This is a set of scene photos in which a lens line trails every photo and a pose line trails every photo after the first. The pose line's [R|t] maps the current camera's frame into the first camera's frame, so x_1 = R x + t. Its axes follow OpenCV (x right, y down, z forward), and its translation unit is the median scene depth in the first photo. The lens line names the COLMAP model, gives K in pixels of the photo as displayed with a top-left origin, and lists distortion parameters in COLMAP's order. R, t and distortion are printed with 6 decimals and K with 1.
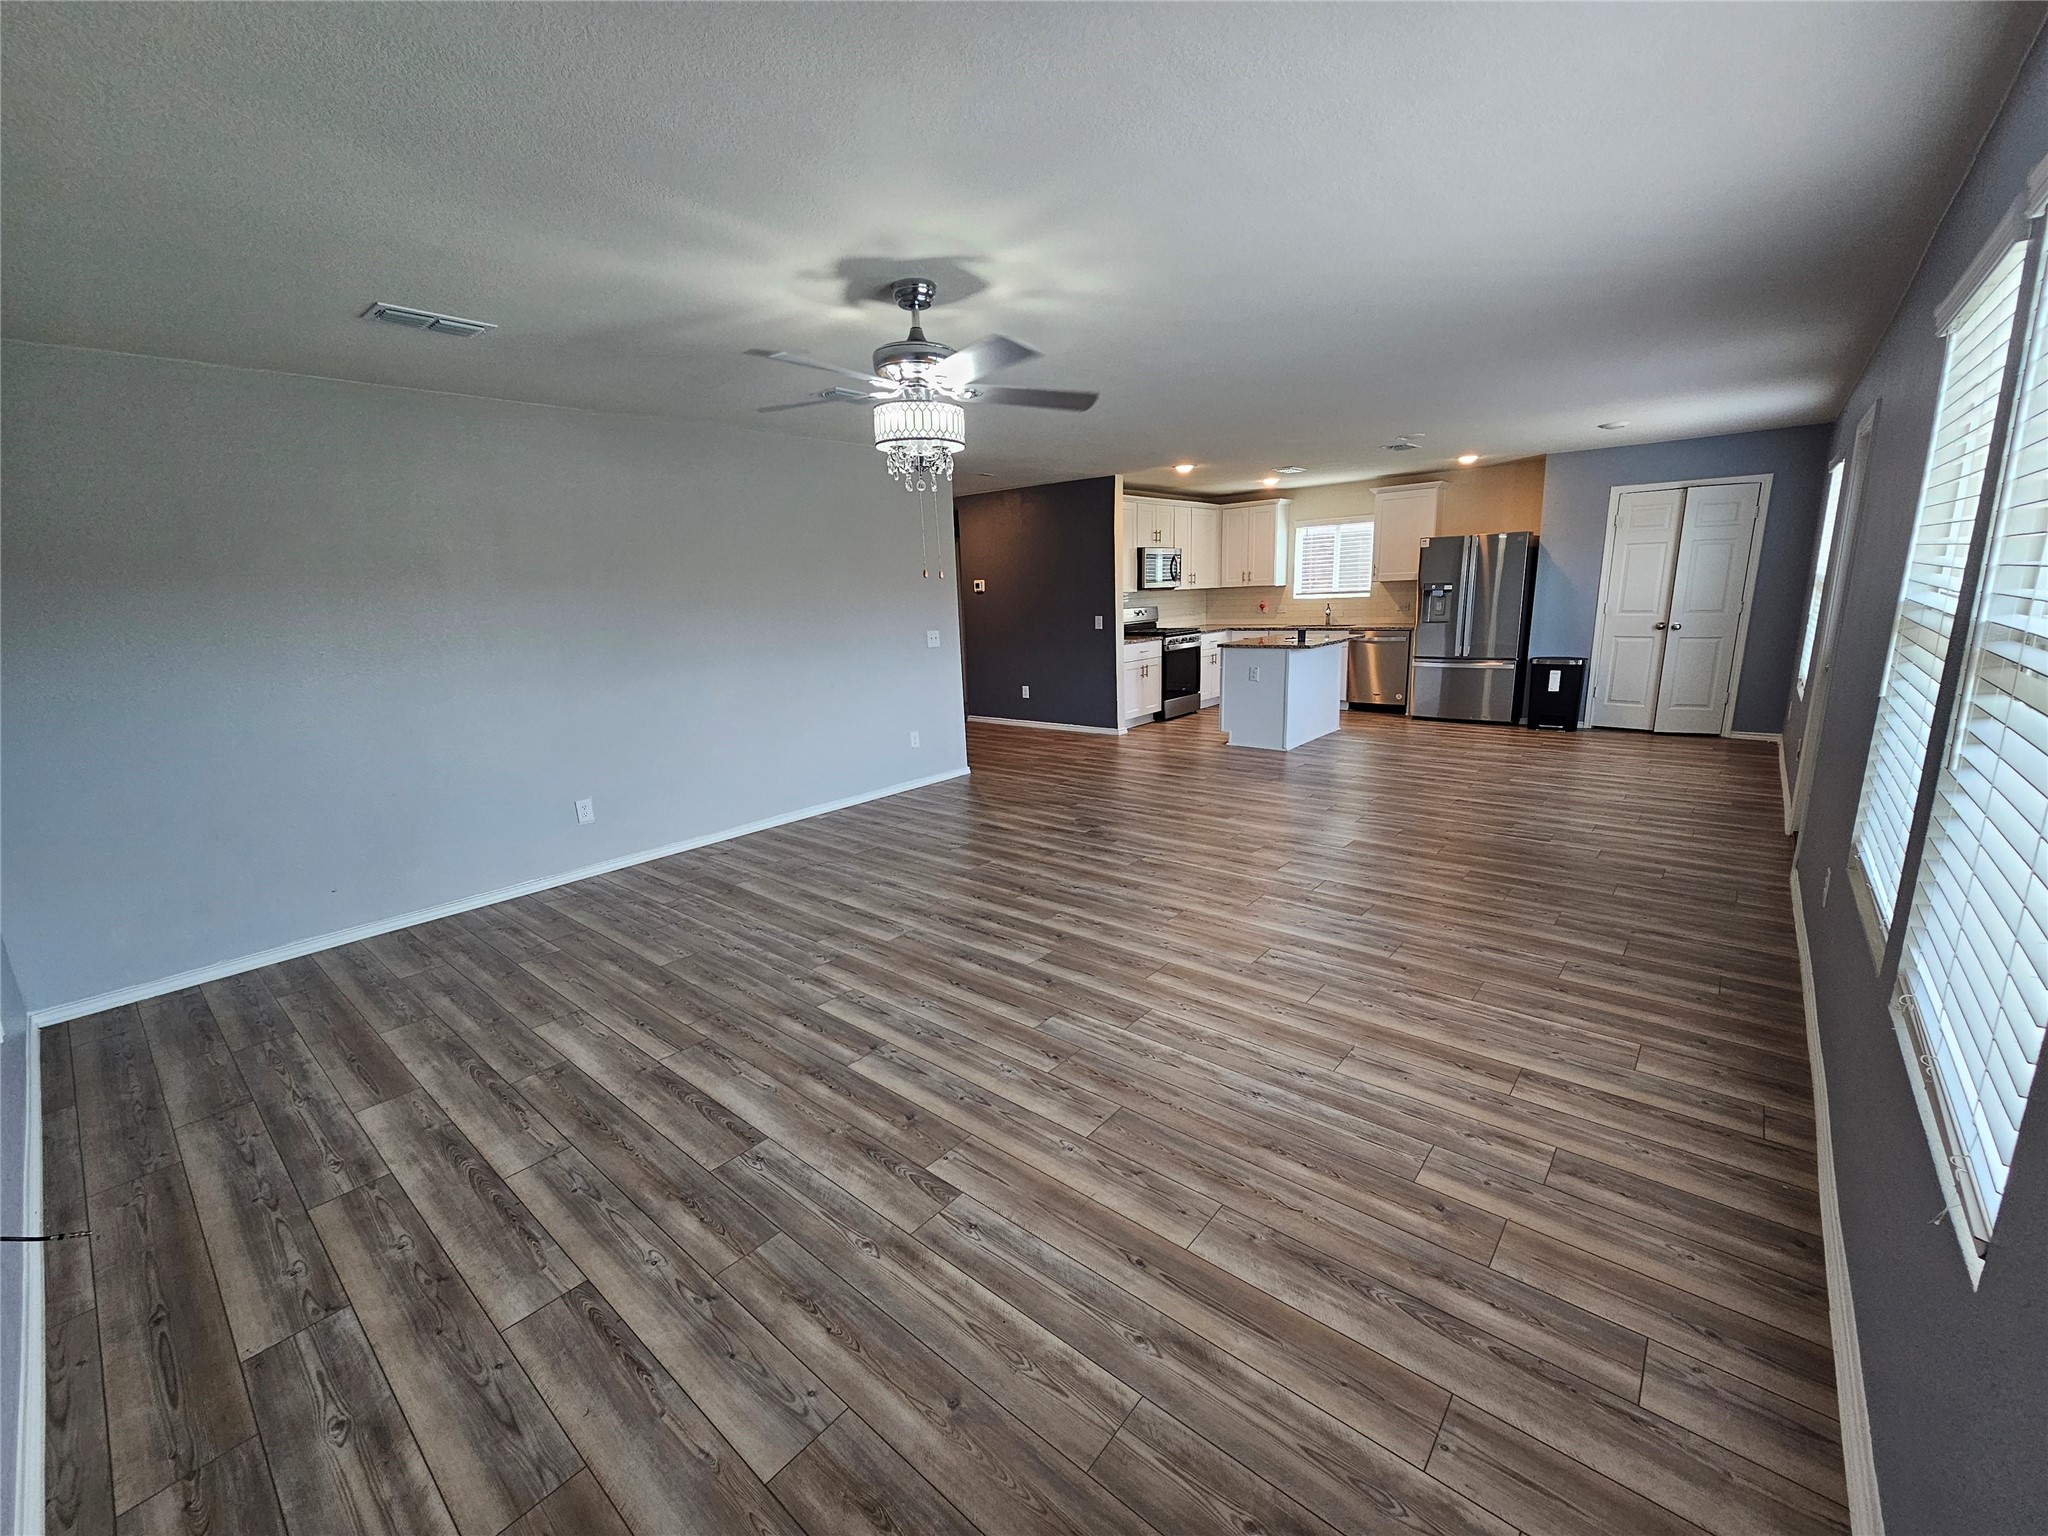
lens RADIAL K [[835.7, 0, 1023.6], [0, 835.7, 771.6], [0, 0, 1]] dist [-0.002430, -0.000277]
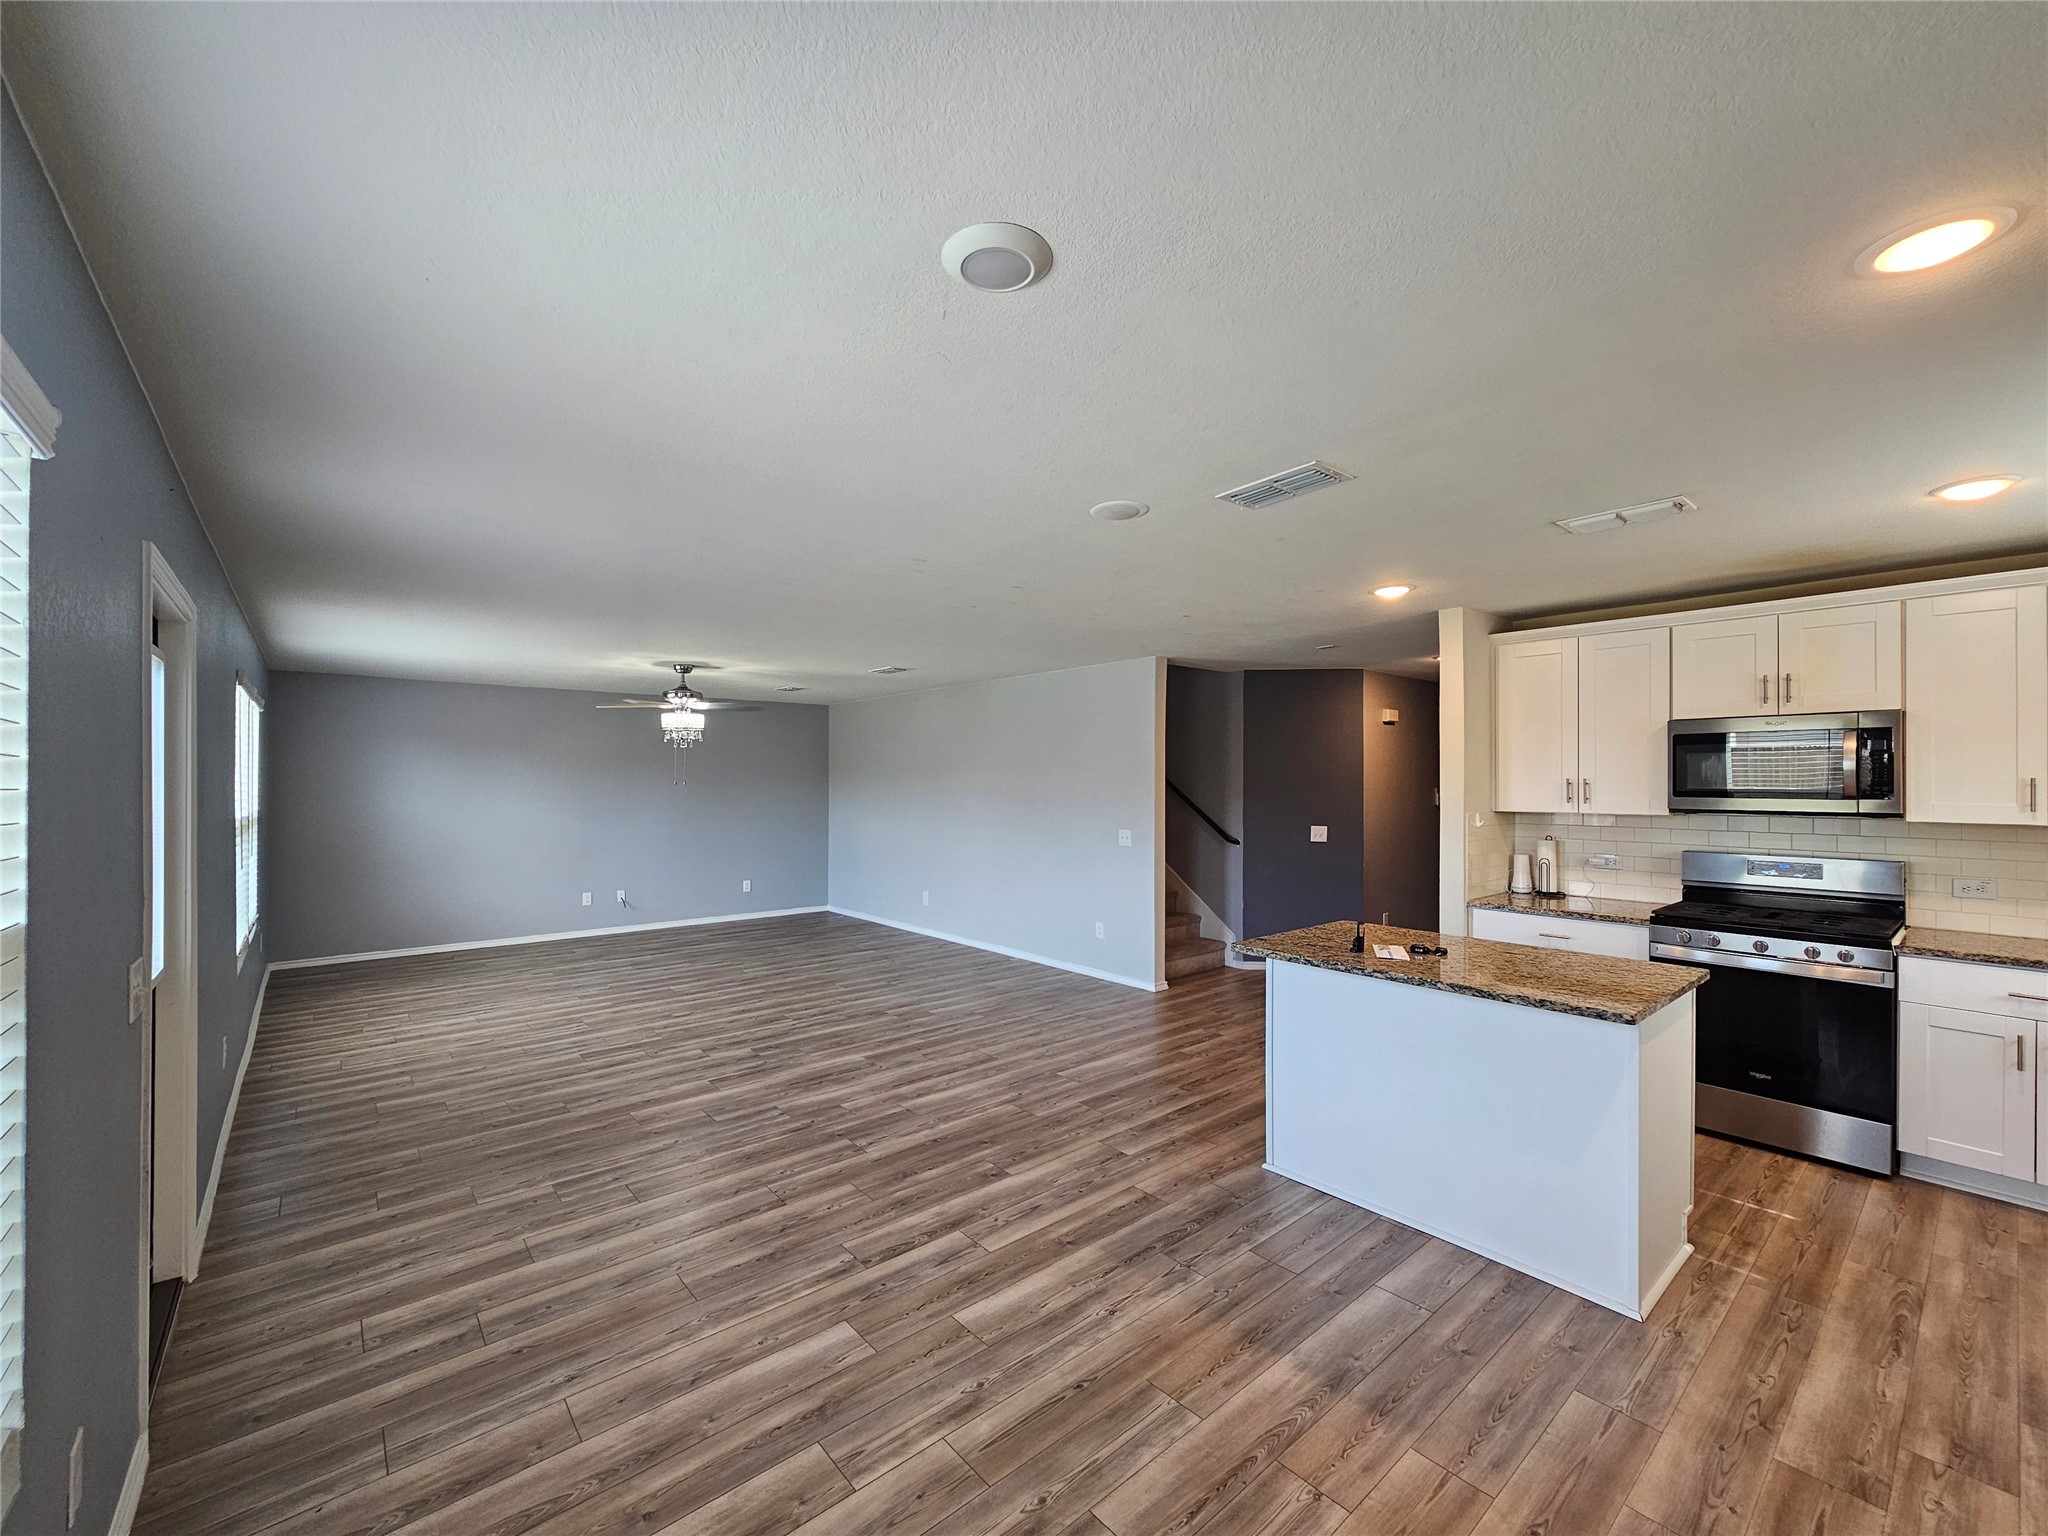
lens RADIAL K [[835.7, 0, 1022.7], [0, 835.7, 773.5], [0, 0, 1]] dist [-0.002430, -0.000277]
pose [[-0.161435, 0.030108, -0.986424, 1.426259], [-0.205835, 0.976525, 0.063492, -0.434764], [0.965179, 0.213290, -0.151448, 1.618566]]
